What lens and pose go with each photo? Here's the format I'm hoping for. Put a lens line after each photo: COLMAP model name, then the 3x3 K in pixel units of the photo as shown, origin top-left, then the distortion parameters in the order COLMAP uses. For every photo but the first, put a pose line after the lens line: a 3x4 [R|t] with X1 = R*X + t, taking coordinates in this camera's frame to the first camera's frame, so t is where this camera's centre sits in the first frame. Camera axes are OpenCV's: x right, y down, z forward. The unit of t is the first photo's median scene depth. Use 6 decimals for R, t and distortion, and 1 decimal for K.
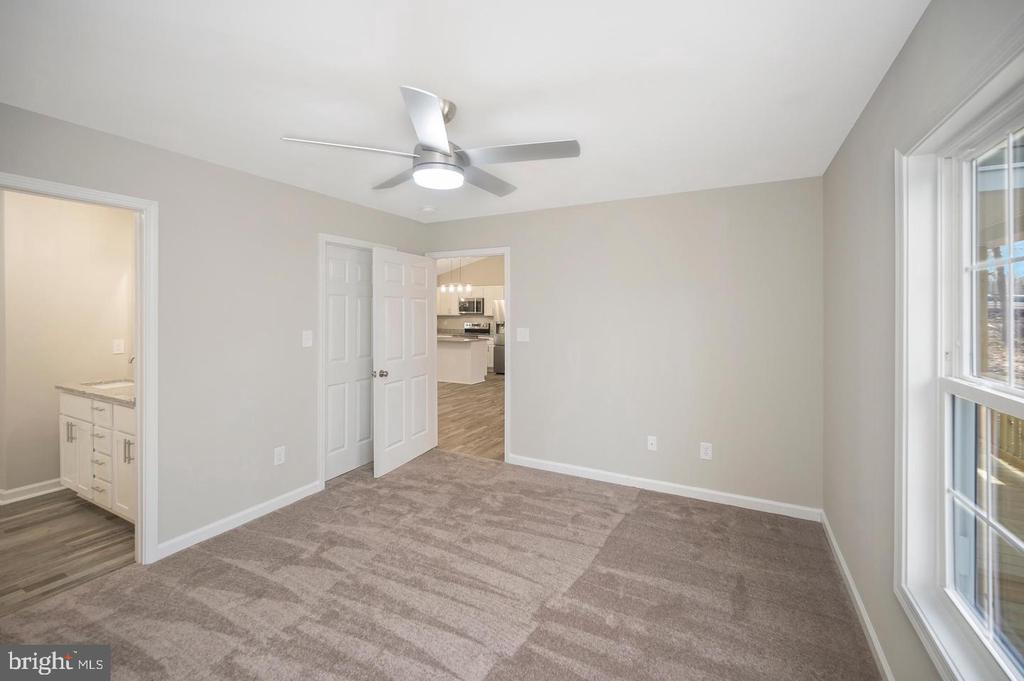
lens RADIAL K [[425.8, 0, 515.3], [0, 425.8, 314.0], [0, 0, 1]] dist [-0.001318, -0.000168]
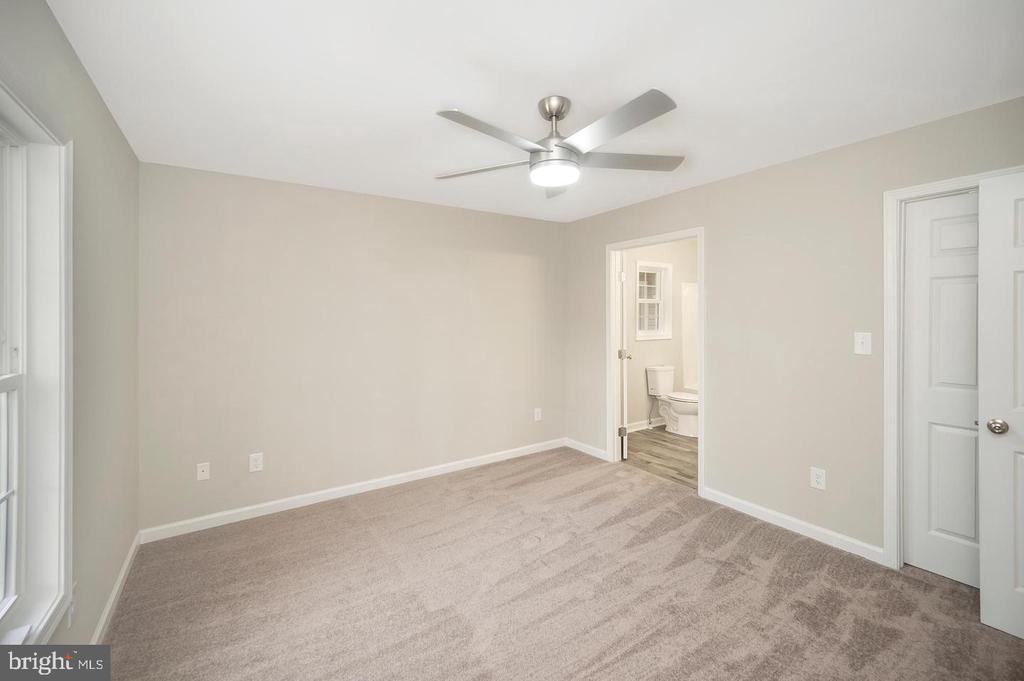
lens RADIAL K [[425.8, 0, 515.3], [0, 425.8, 314.0], [0, 0, 1]] dist [-0.001318, -0.000168]
pose [[-0.470628, -0.003864, -0.882324, 0.564780], [-0.000269, 0.999991, -0.004235, 0.013835], [0.882332, -0.001756, -0.470624, 1.038245]]
